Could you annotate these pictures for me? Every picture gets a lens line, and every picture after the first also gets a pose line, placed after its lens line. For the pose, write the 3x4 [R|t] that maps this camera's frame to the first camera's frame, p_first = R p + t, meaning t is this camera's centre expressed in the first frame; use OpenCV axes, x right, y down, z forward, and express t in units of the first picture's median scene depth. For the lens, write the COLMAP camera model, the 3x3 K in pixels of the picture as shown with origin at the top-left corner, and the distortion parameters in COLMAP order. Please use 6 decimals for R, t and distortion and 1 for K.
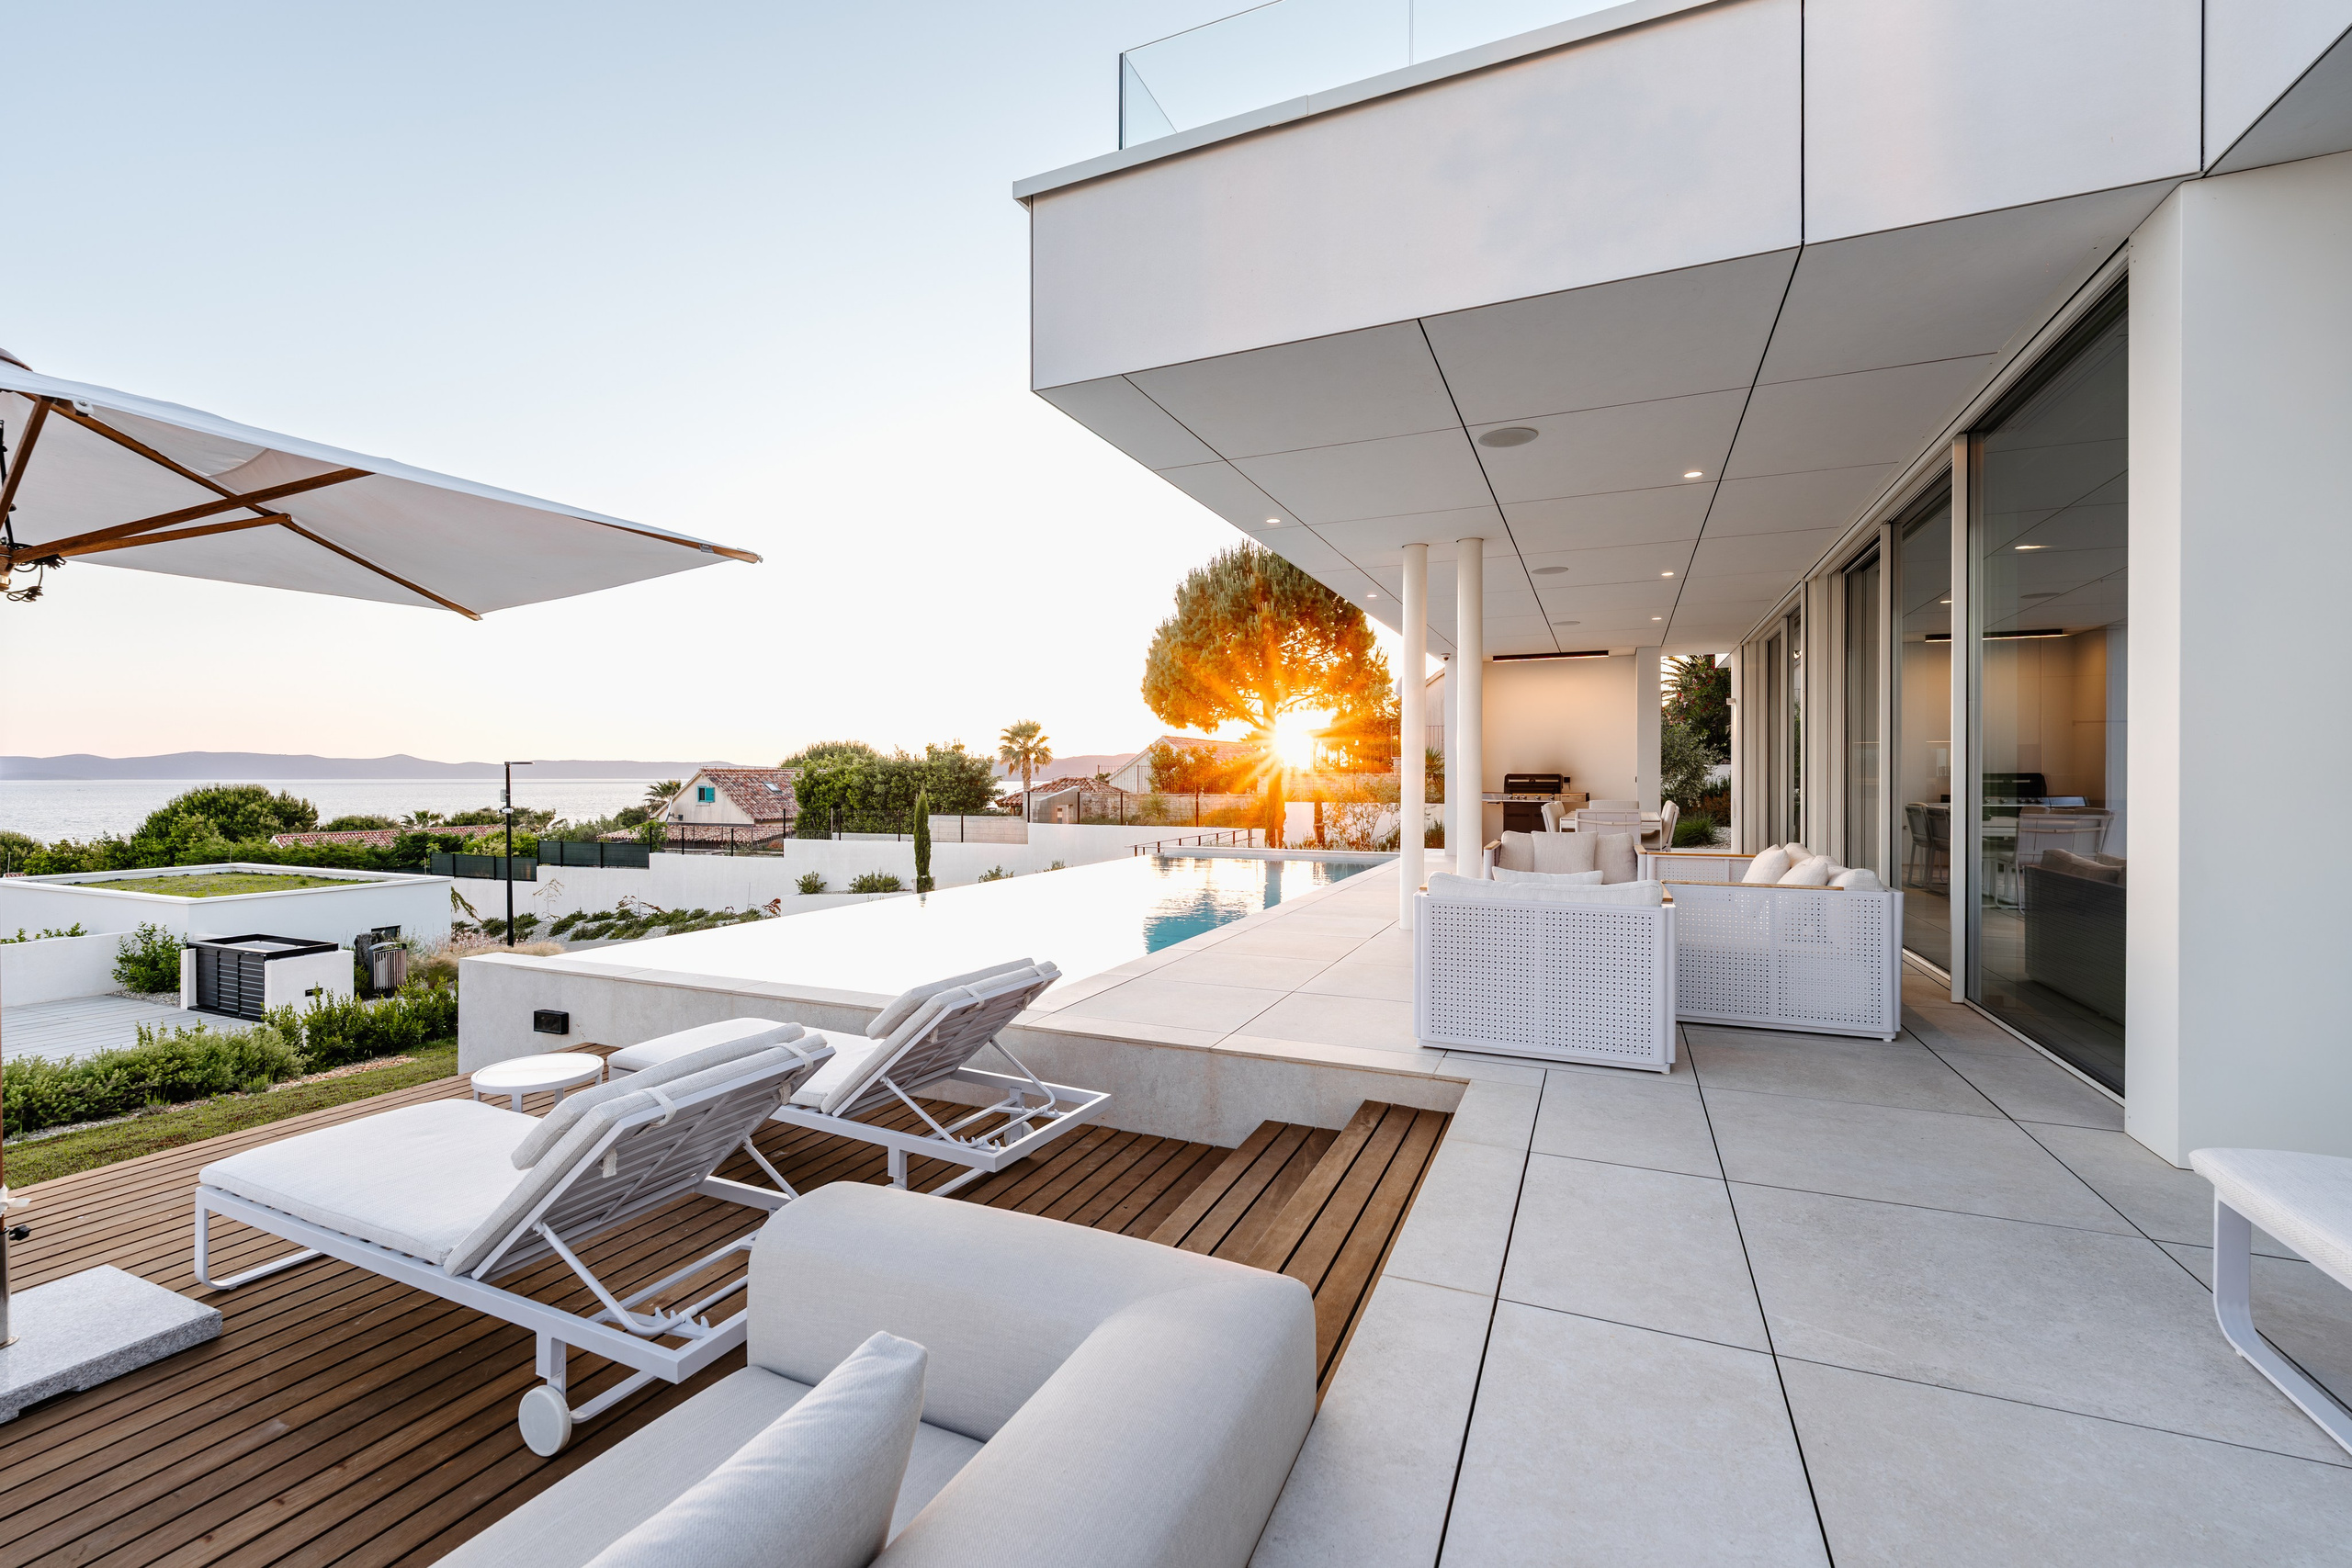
lens RADIAL K [[988.8, 0, 1160.6], [0, 988.8, 781.3], [0, 0, 1]] dist [0.003790, -0.003526]
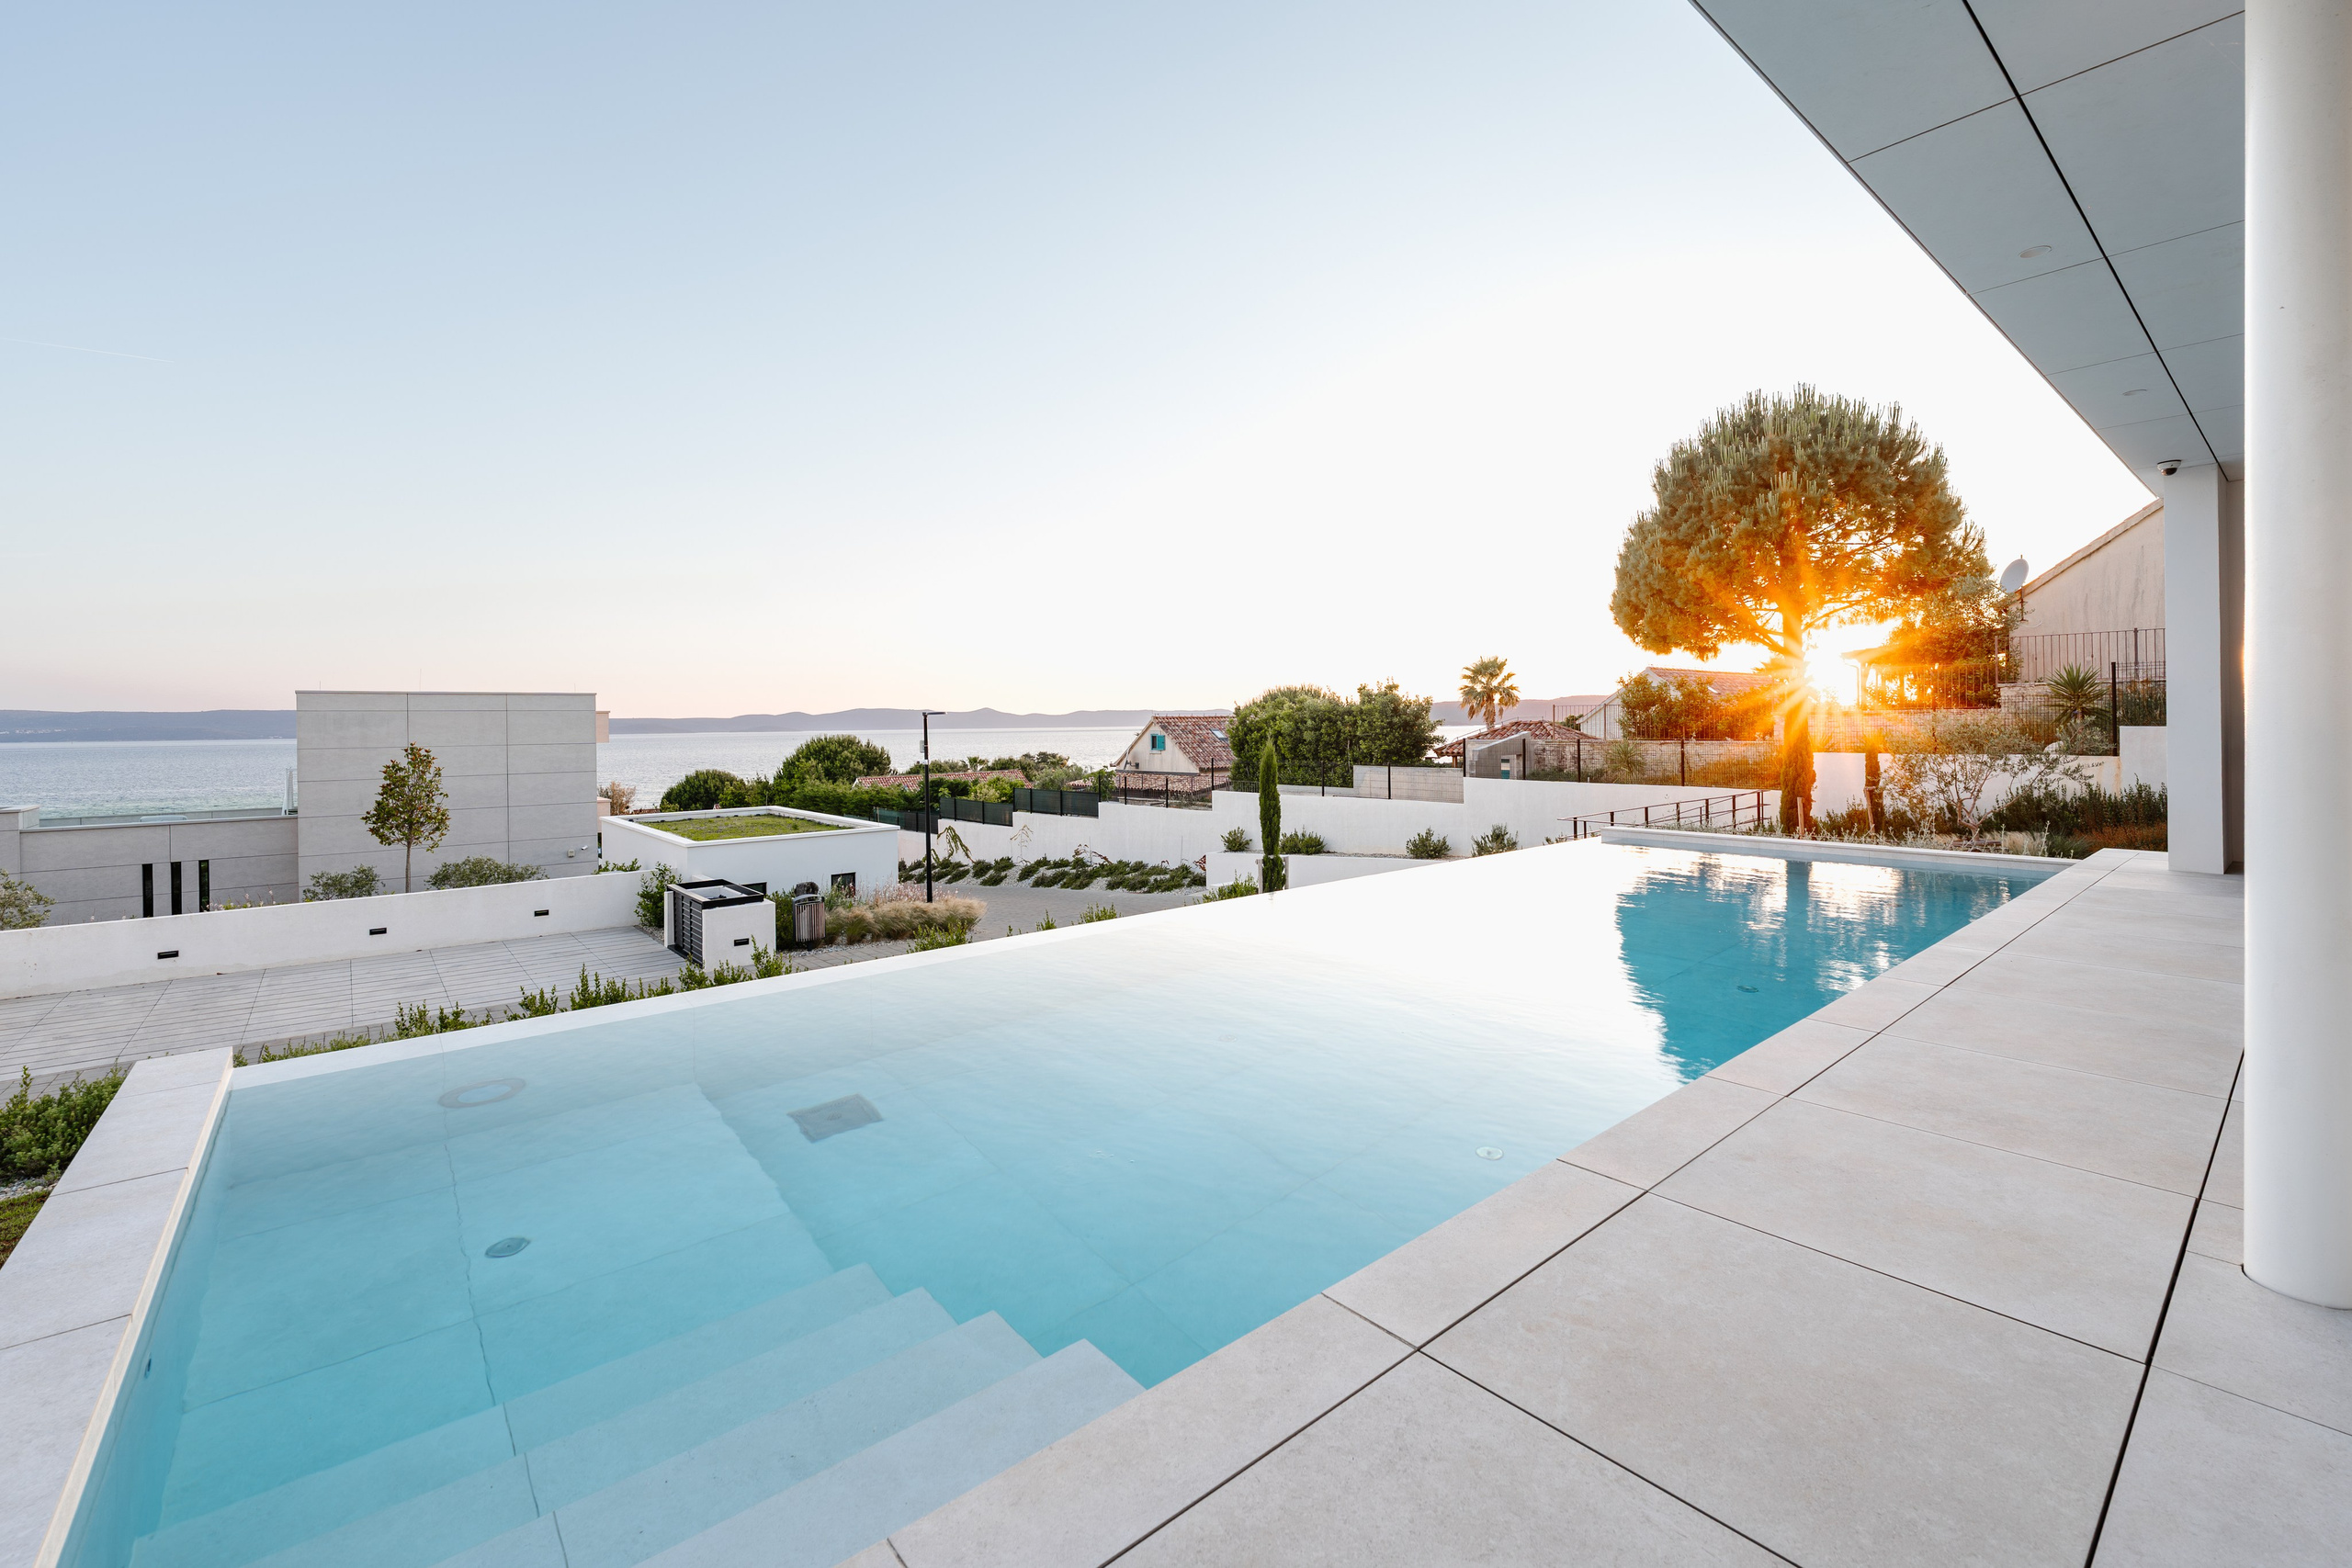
lens RADIAL K [[987.4, 0, 1292.2], [0, 987.4, 733.2], [0, 0, 1]] dist [0.000257, -0.000227]
pose [[0.933052, -0.008023, -0.359652, 0.027989], [0.010990, 0.999920, 0.006204, -0.000802], [0.359573, -0.009741, 0.933066, 0.192307]]
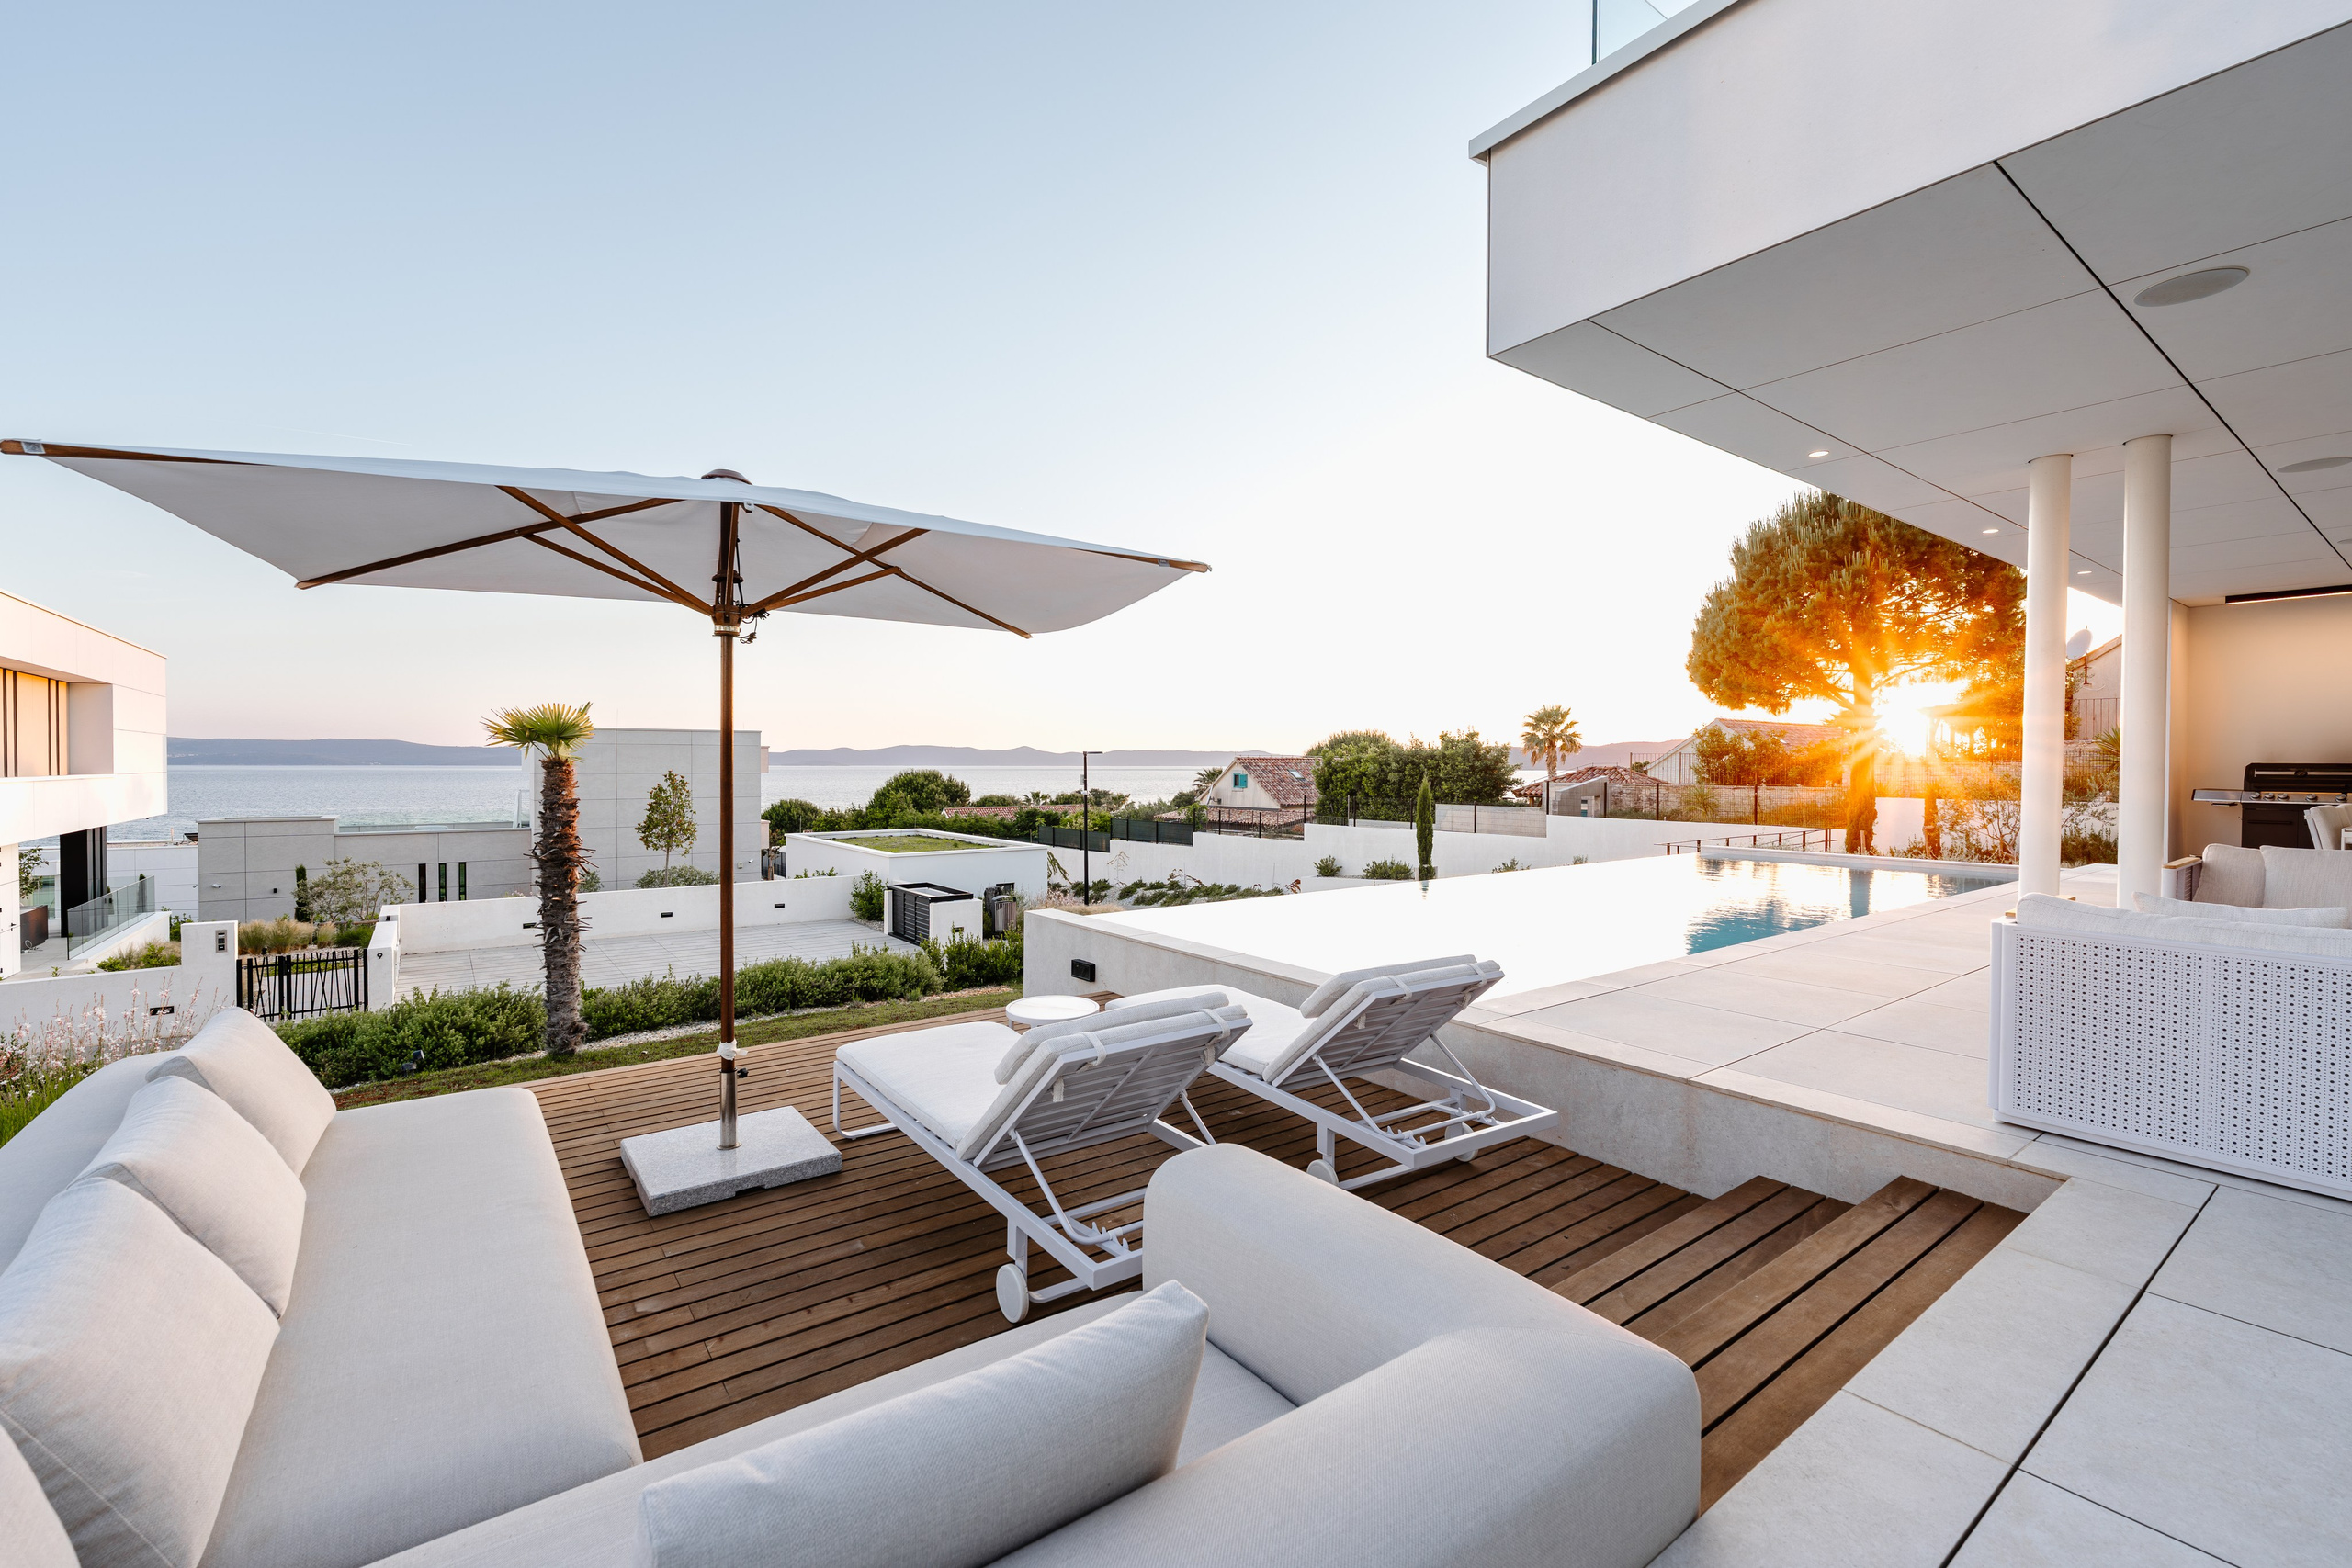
lens RADIAL K [[988.8, 0, 1160.6], [0, 988.8, 781.3], [0, 0, 1]] dist [0.003790, -0.003526]
pose [[0.868083, 0.010462, -0.496309, 0.013569], [-0.004648, 0.999905, 0.012949, -0.000032], [0.496398, -0.008934, 0.868049, 0.003842]]
